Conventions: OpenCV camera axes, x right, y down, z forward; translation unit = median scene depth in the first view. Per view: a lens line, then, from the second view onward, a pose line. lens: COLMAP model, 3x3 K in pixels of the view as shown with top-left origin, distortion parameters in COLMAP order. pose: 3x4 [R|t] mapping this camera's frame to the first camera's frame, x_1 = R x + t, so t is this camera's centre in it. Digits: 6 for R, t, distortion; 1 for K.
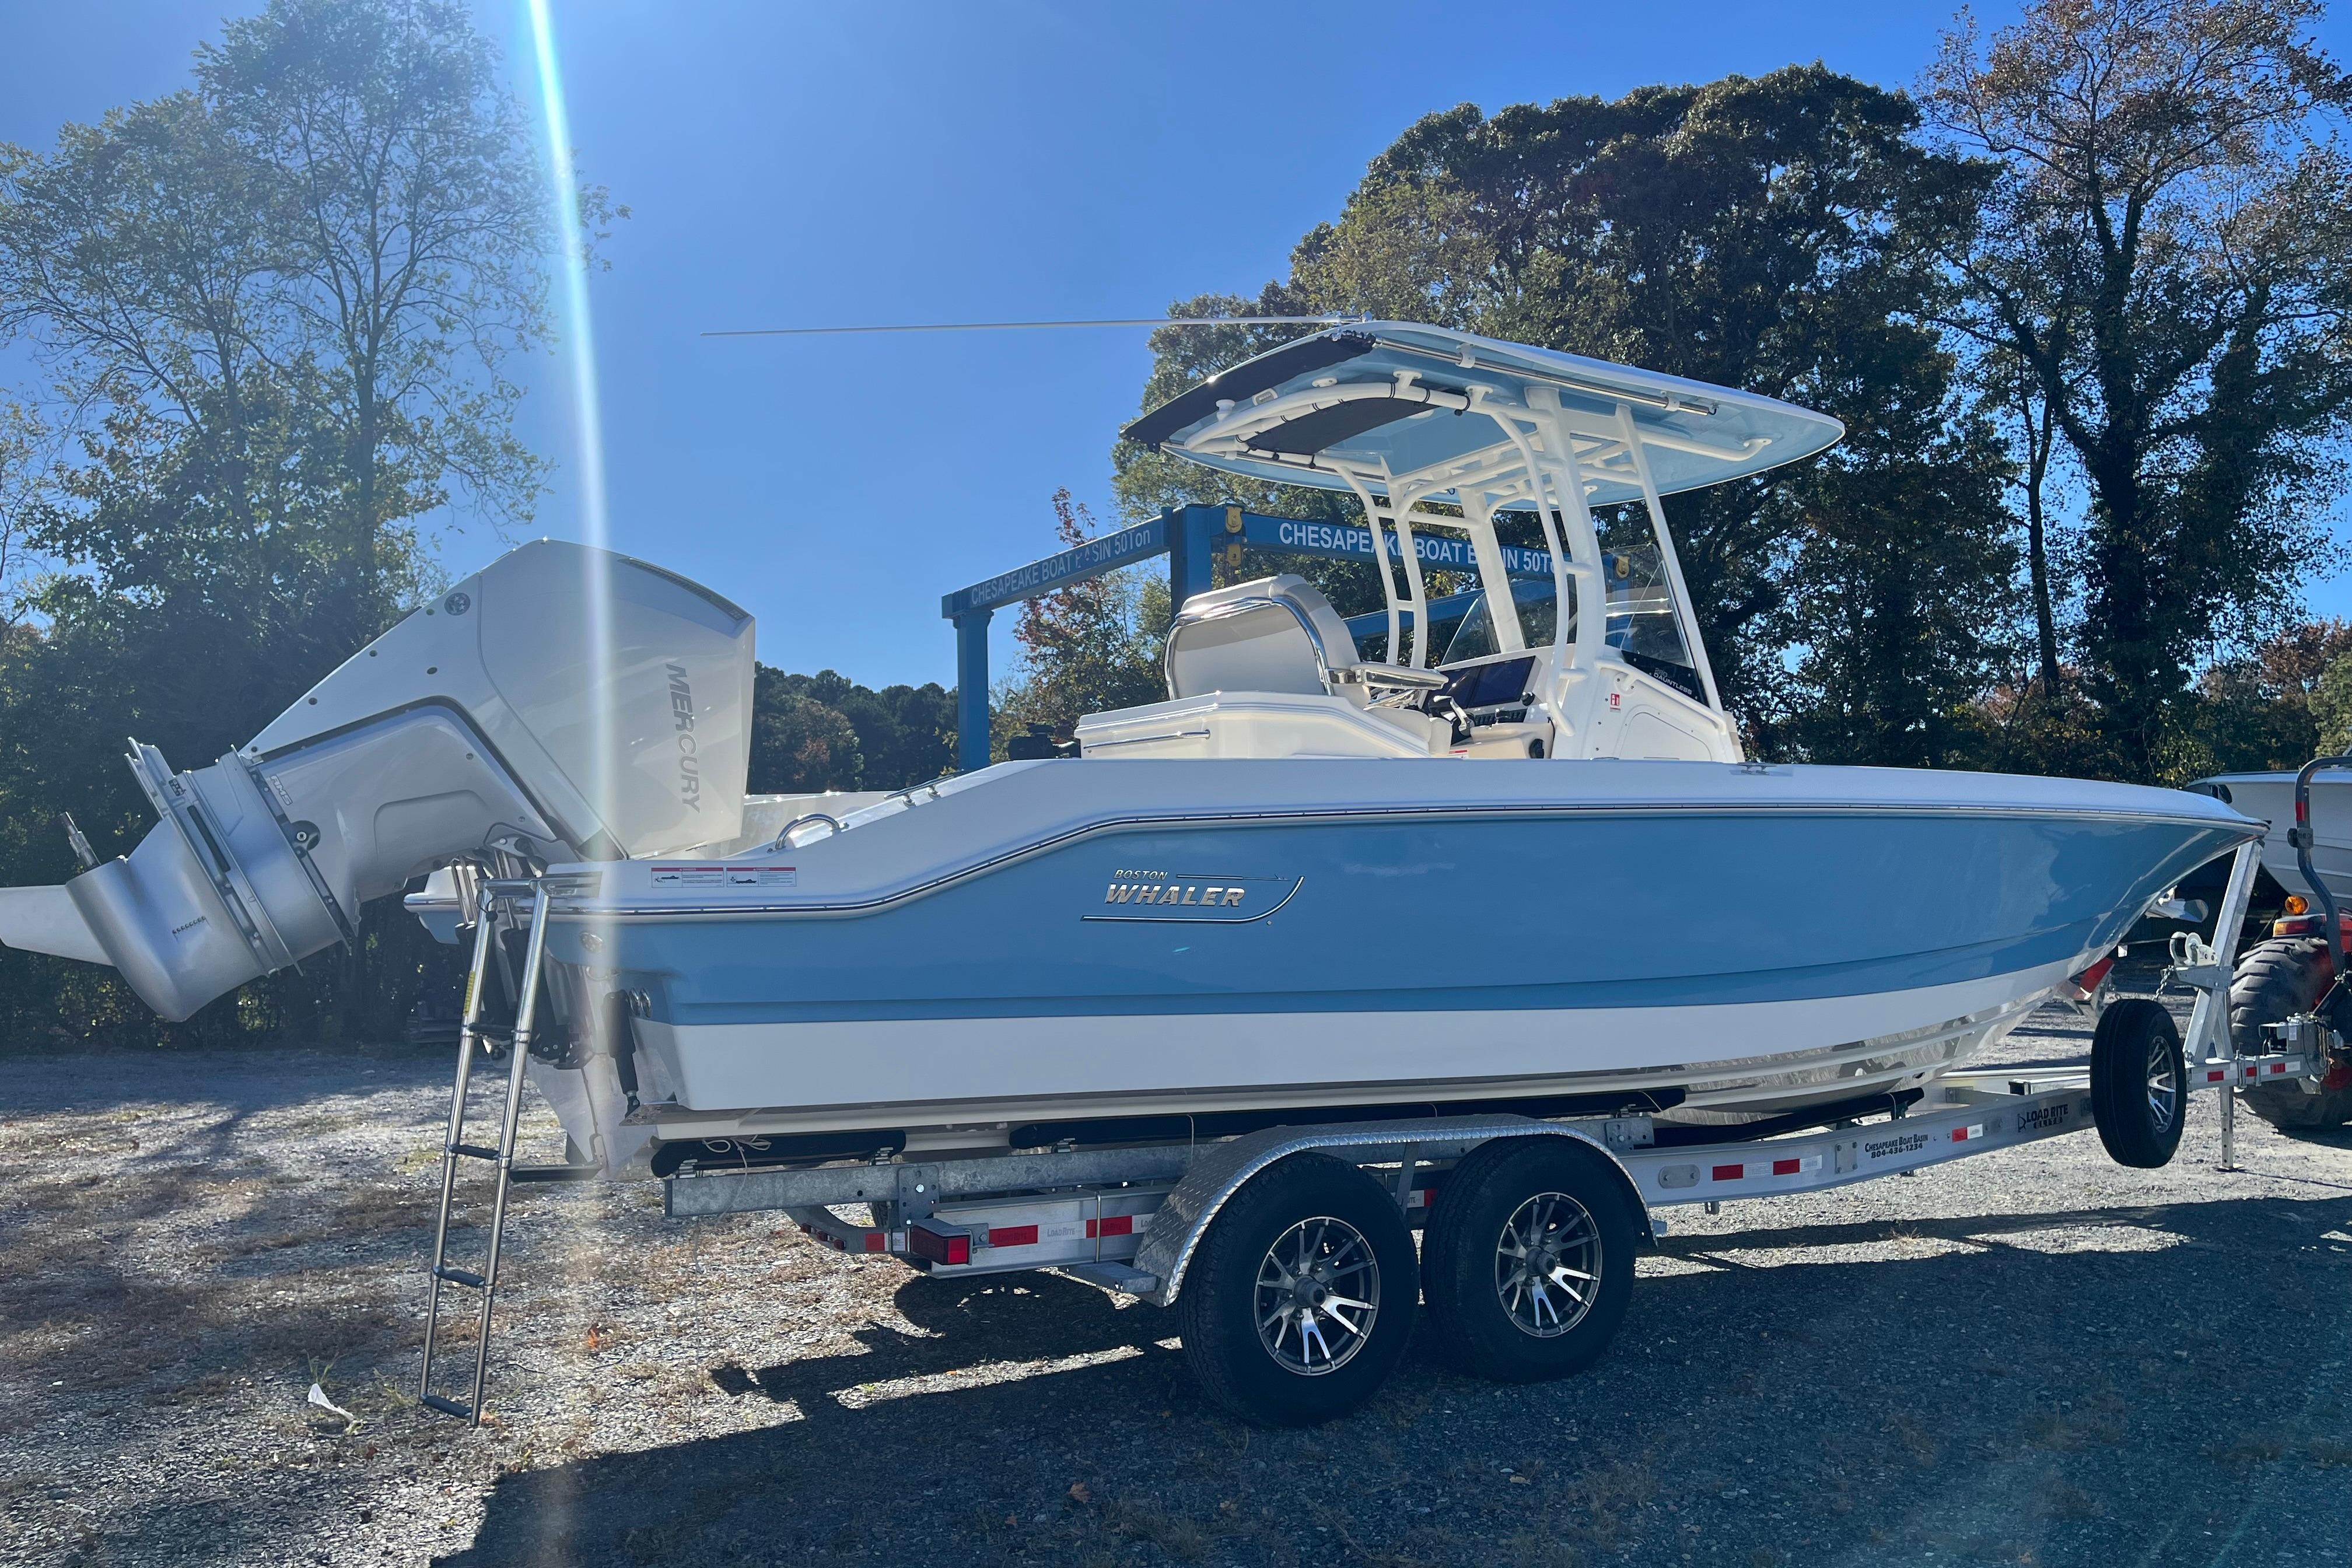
lens RADIAL K [[1735.2, 0, 1176.0], [0, 1735.2, 784.0], [0, 0, 1]] dist [0.062571, -0.076362]
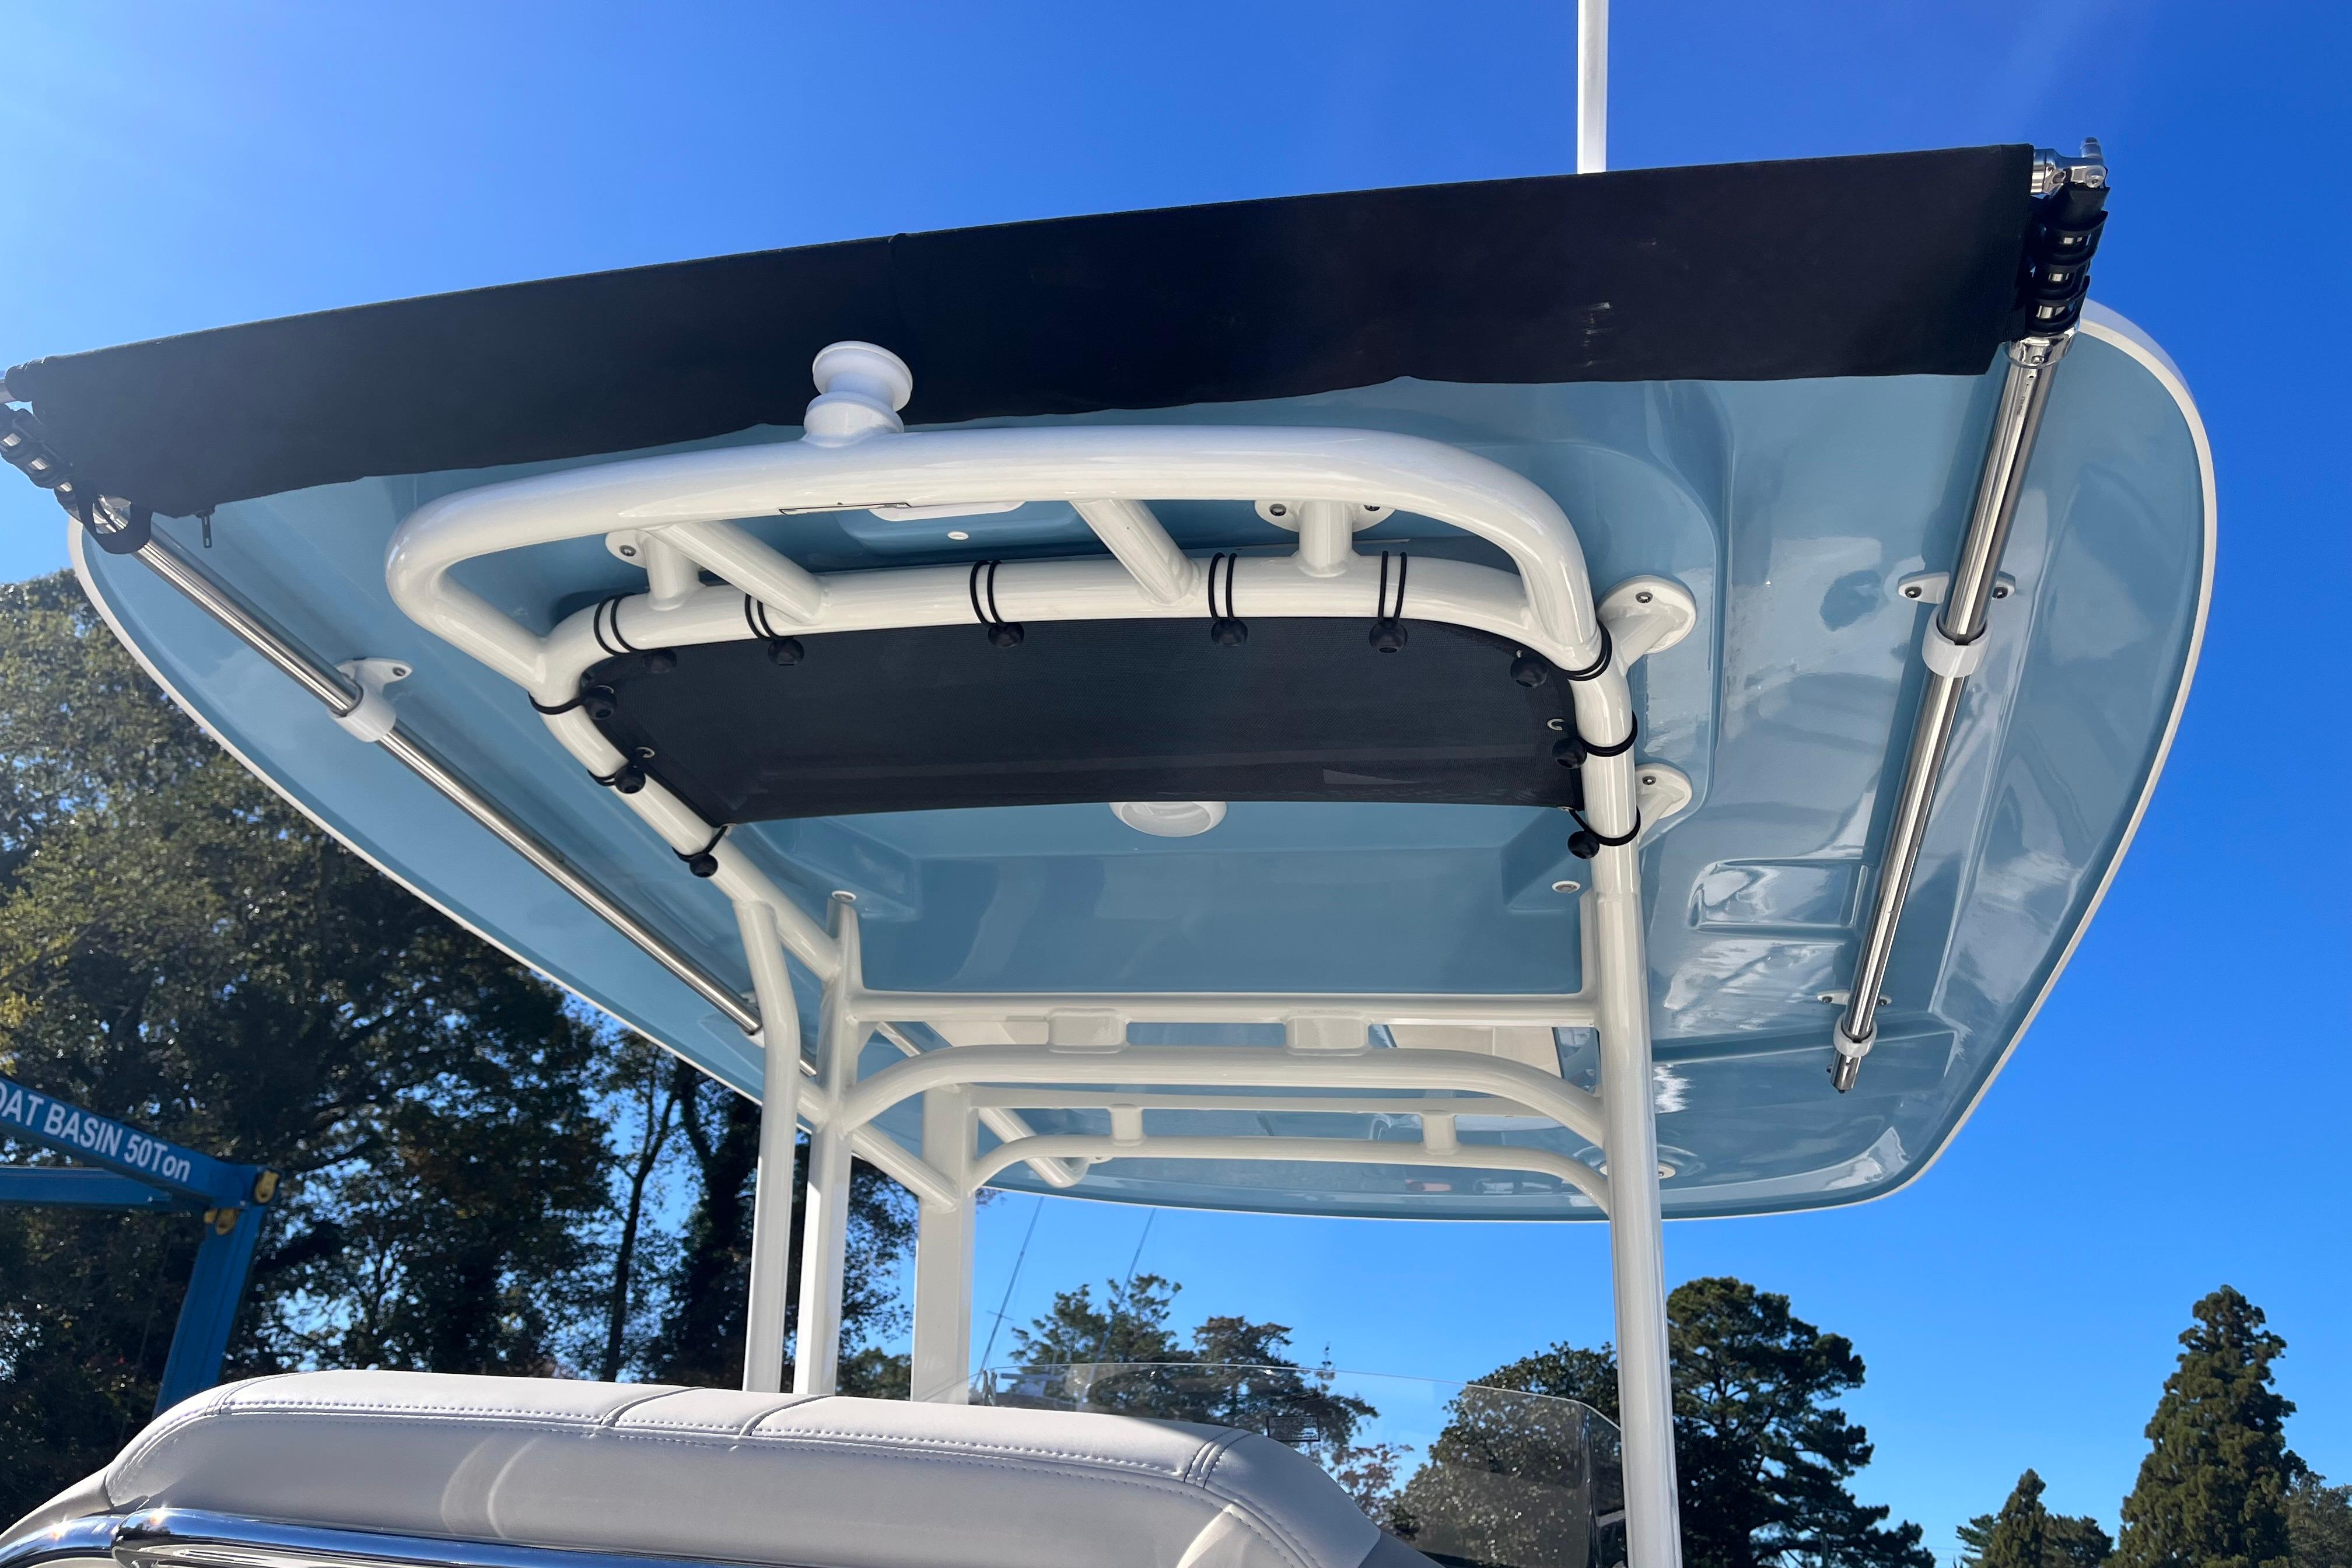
lens RADIAL K [[1735.2, 0, 1176.0], [0, 1735.2, 784.0], [0, 0, 1]] dist [0.062571, -0.076362]
pose [[0.670483, 0.370632, 0.642717, -0.007805], [-0.115976, 0.907990, -0.402620, -0.016032], [-0.732804, 0.195410, 0.651776, 0.128066]]
